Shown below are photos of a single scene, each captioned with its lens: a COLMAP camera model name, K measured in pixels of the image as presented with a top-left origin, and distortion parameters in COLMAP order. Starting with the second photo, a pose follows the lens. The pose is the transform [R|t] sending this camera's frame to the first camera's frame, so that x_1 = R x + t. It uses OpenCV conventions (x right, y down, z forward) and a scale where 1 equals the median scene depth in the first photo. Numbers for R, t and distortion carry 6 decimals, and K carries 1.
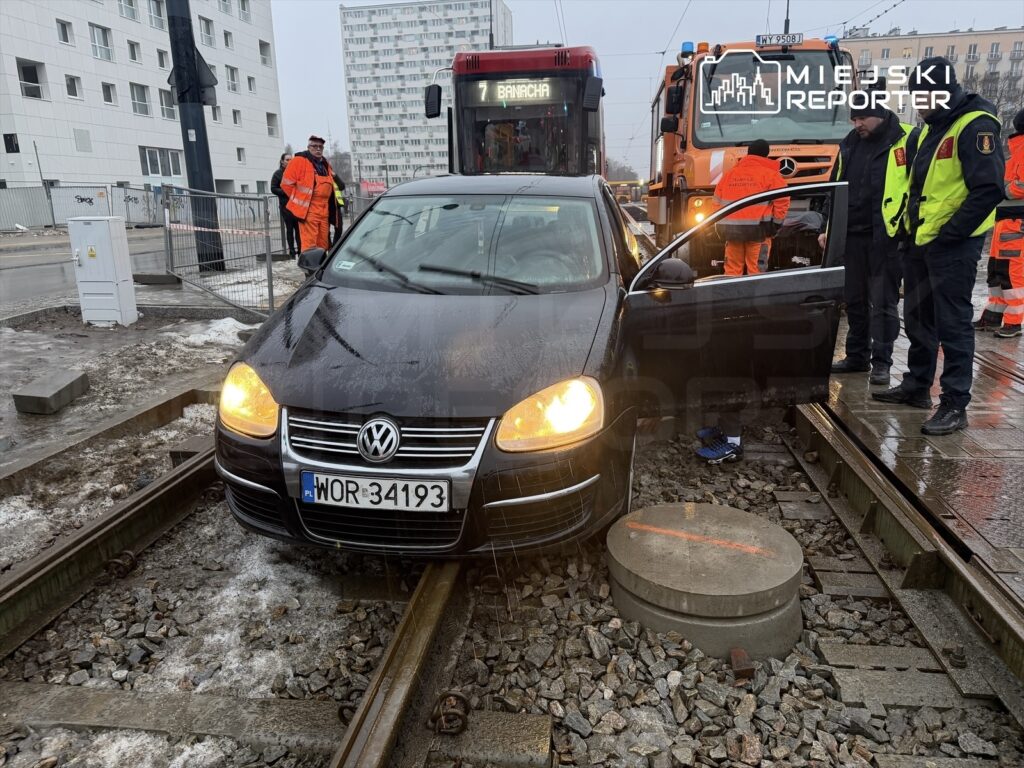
lens RADIAL K [[709.0, 0, 515.5], [0, 709.0, 390.8], [0, 0, 1]] dist [0.101932, -0.139355]
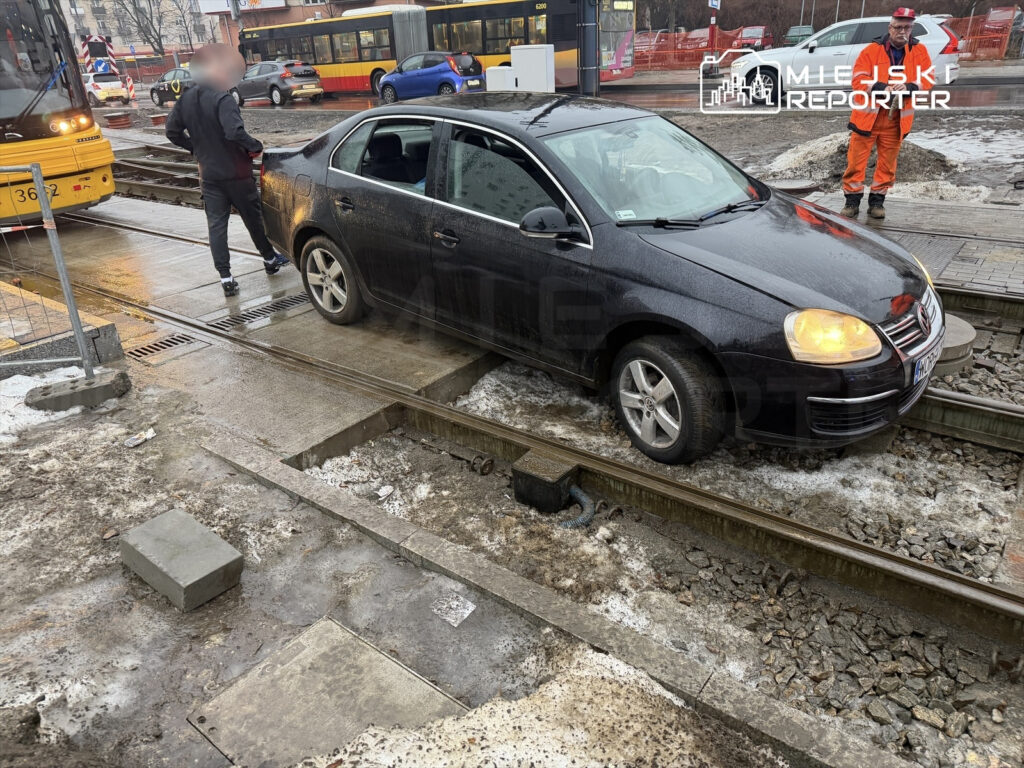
lens RADIAL K [[709.0, 0, 515.5], [0, 709.0, 390.8], [0, 0, 1]] dist [0.101932, -0.139355]
pose [[0.514046, -0.381902, 0.768055, -1.670631], [0.267523, 0.922133, 0.279466, -0.388518], [-0.814978, 0.061814, 0.576186, 0.851064]]
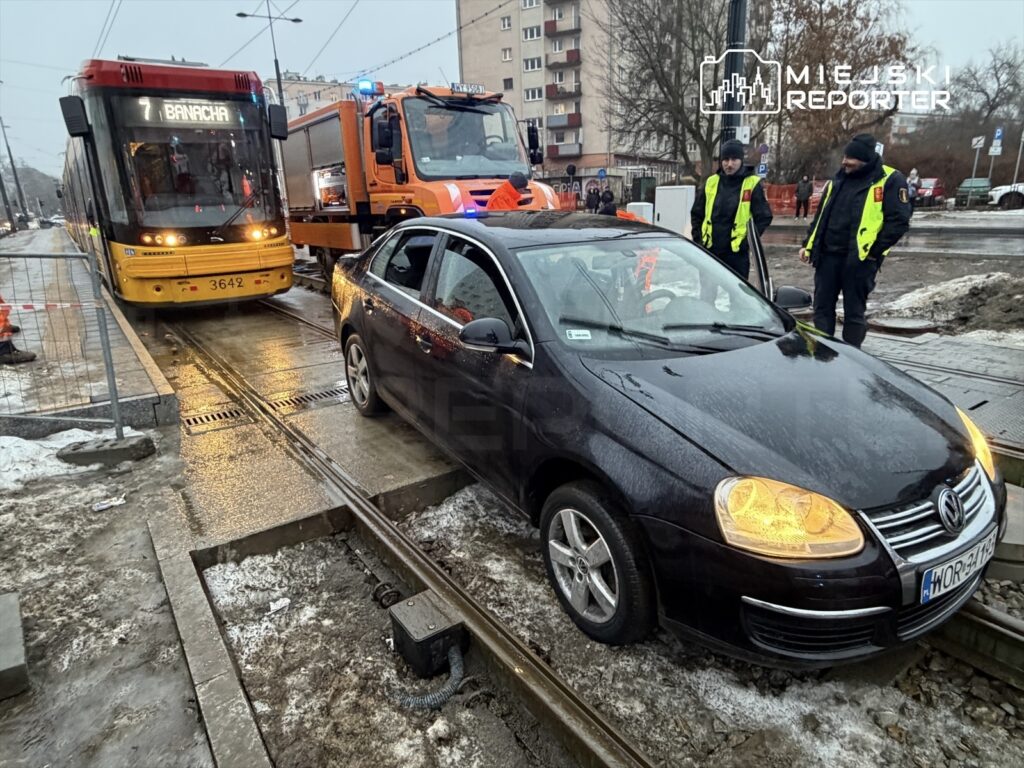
lens RADIAL K [[620.4, 0, 509.0], [0, 620.4, 386.8], [0, 0, 1]] dist [-0.001653, 0.000902]
pose [[0.740758, -0.202101, 0.640650, -1.139086], [0.195845, 0.977215, 0.081826, -0.280698], [-0.642590, 0.064855, 0.763460, 0.730921]]
